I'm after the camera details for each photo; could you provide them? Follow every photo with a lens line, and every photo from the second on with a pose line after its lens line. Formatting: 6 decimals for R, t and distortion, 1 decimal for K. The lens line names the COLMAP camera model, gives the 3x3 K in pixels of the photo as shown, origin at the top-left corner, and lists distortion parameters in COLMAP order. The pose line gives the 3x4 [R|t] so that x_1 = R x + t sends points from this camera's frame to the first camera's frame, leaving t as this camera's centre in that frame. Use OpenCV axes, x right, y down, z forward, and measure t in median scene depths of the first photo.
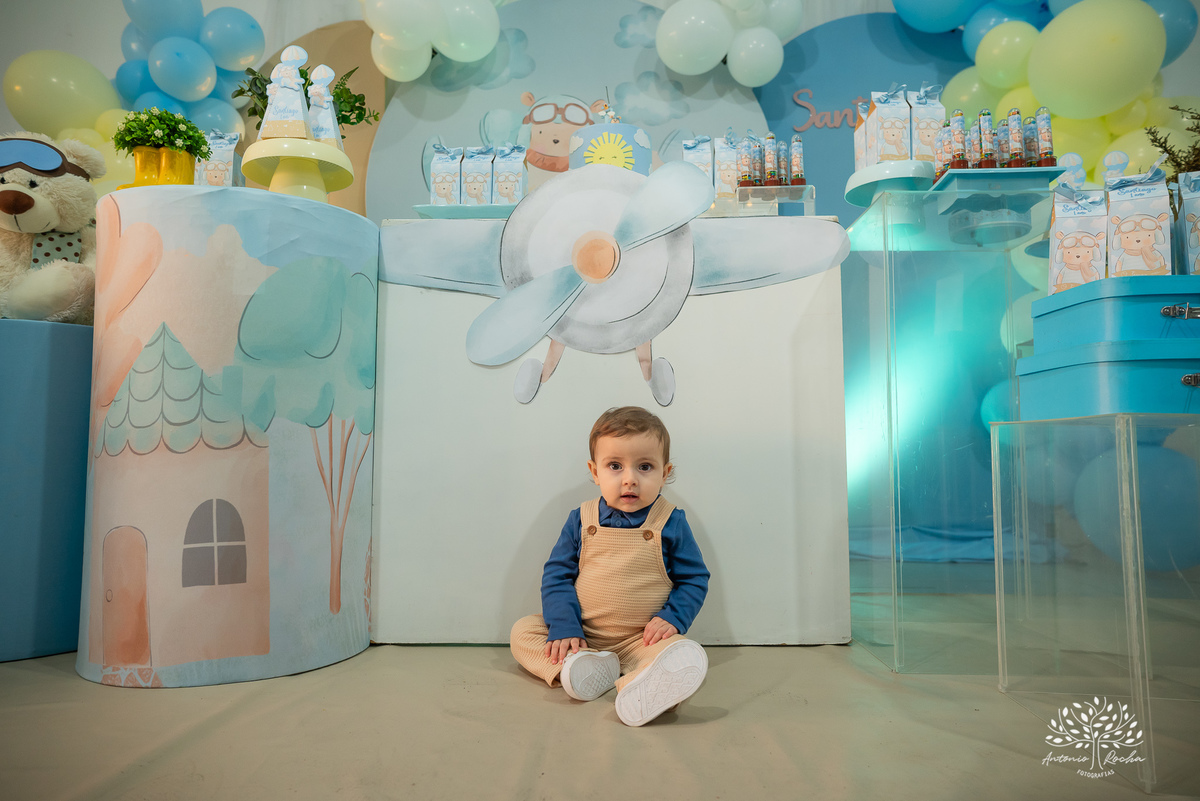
lens RADIAL K [[833.8, 0, 601.1], [0, 833.8, 385.9], [0, 0, 1]] dist [-0.038762, 0.082214]
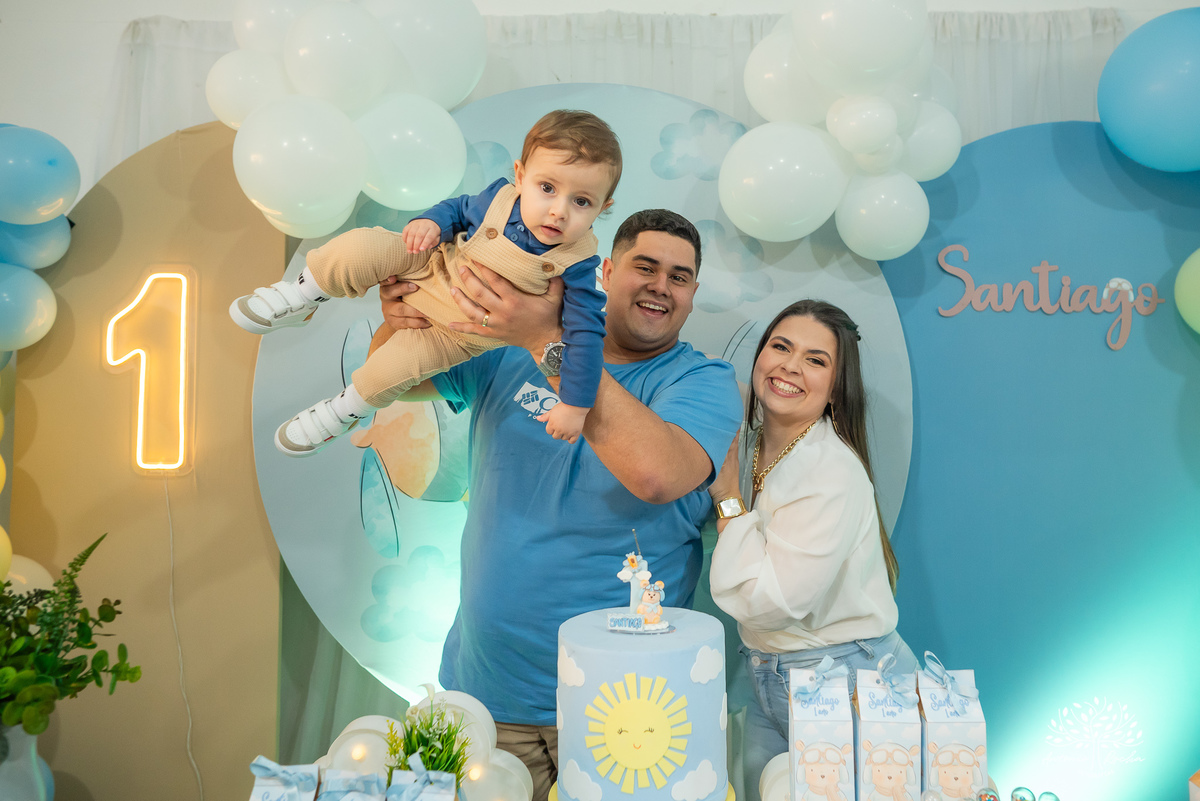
lens RADIAL K [[949.5, 0, 648.3], [0, 949.5, 332.3], [0, 0, 1]] dist [-0.007677, 0.001072]
pose [[0.999933, 0.000977, 0.011526, 0.009747], [-0.001491, 0.999000, 0.044680, -0.565713], [-0.011471, -0.044694, 0.998935, 0.501864]]
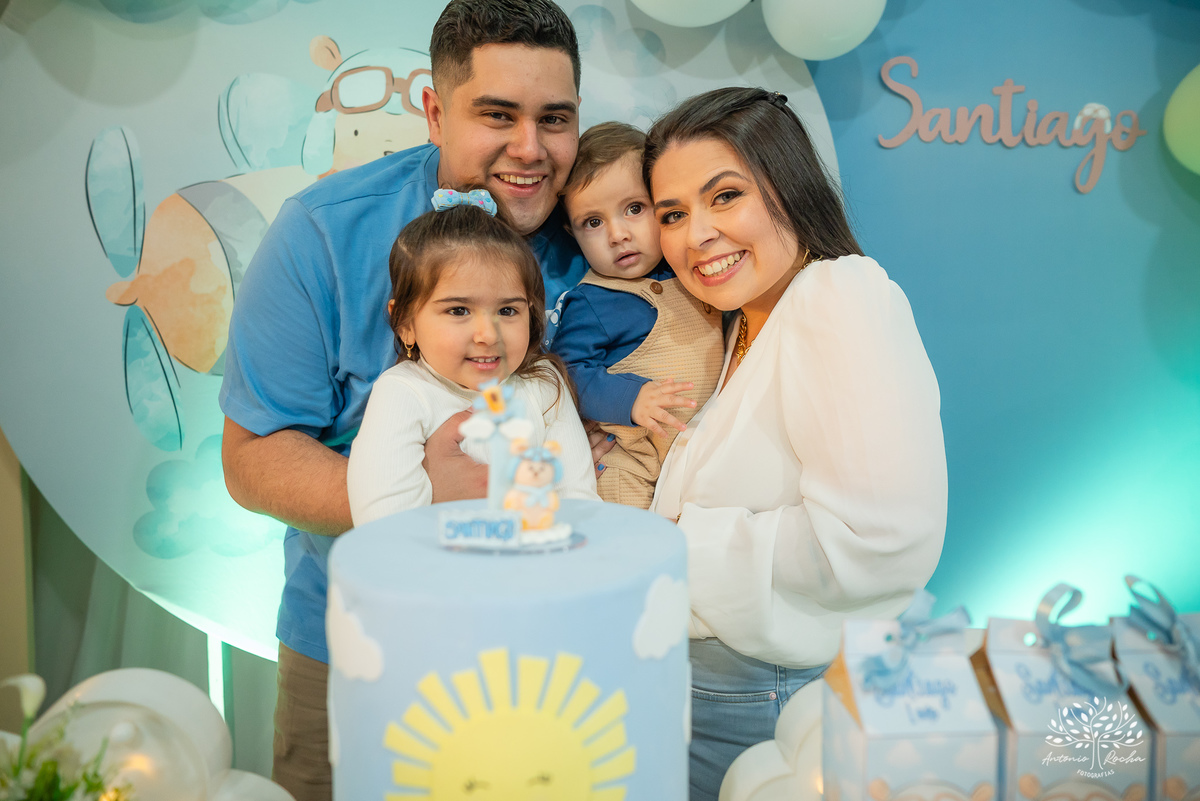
lens RADIAL K [[833.8, 0, 601.1], [0, 833.8, 385.9], [0, 0, 1]] dist [-0.038762, 0.082214]
pose [[0.992075, -0.003564, 0.125599, 0.006387], [-0.018517, 0.984535, 0.174204, -0.432109], [-0.124278, -0.175149, 0.976667, 0.880518]]
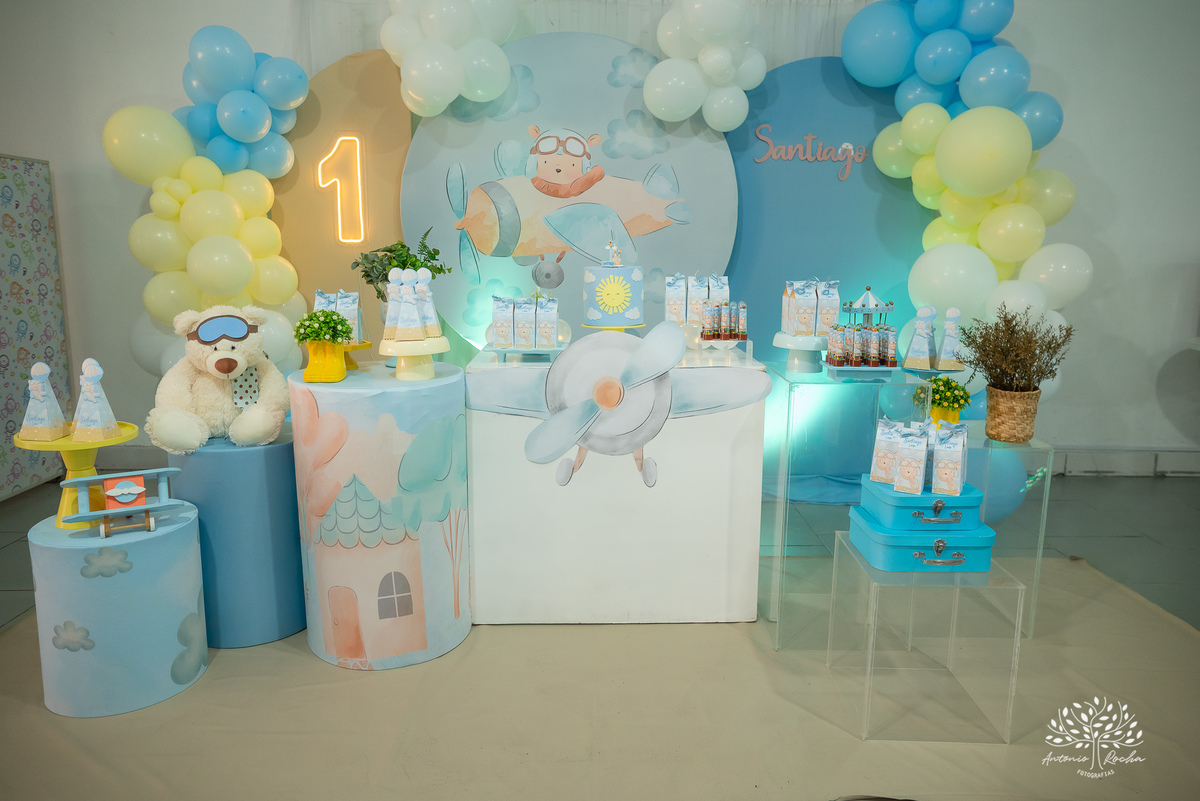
lens RADIAL K [[849.8, 0, 600.0], [0, 849.8, 400.5], [0, 0, 1]] dist [-0.041081, 0.086401]
pose [[0.999116, -0.003722, 0.041877, -0.081015], [-0.007709, 0.962966, 0.269512, -0.526313], [-0.041329, -0.269597, 0.962086, -0.476752]]
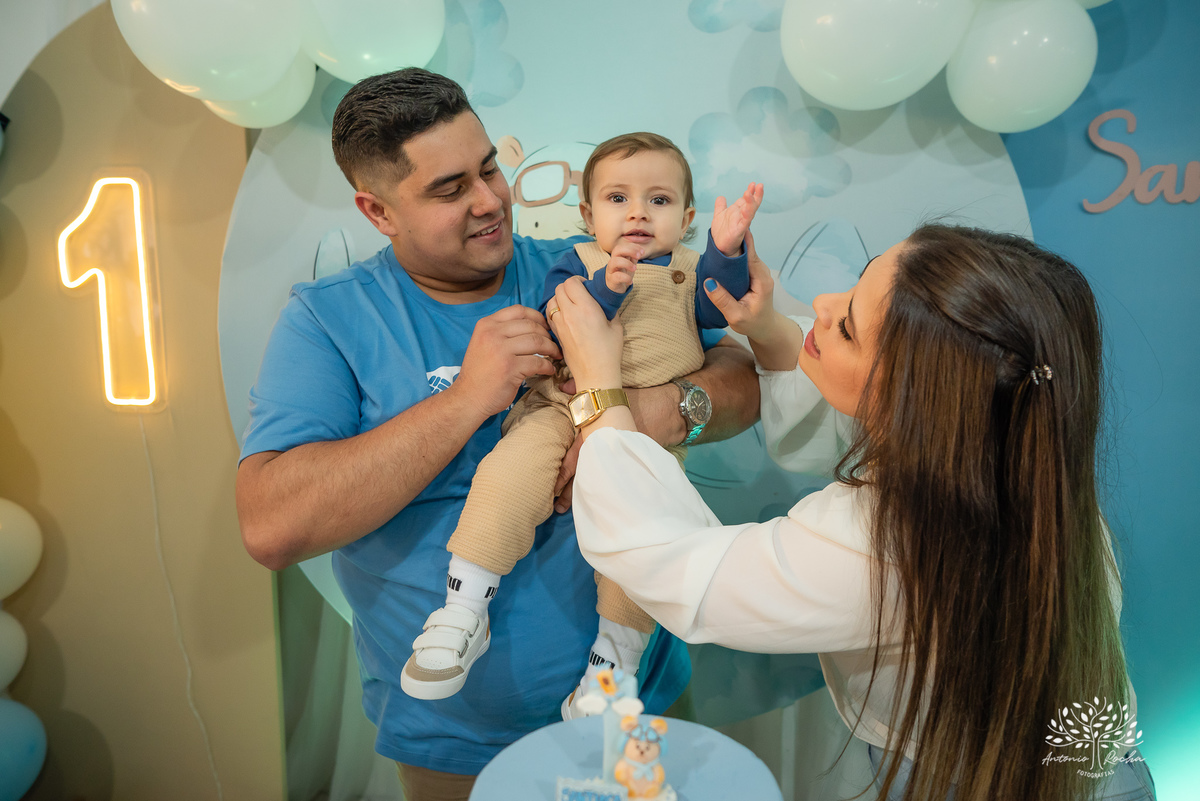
lens RADIAL K [[833.8, 0, 601.1], [0, 833.8, 385.9], [0, 0, 1]] dist [-0.038762, 0.082214]
pose [[0.993601, 0.006325, -0.112768, 0.036518], [0.017745, 0.977289, 0.211169, -0.545907], [0.111542, -0.211819, 0.970923, 0.877036]]
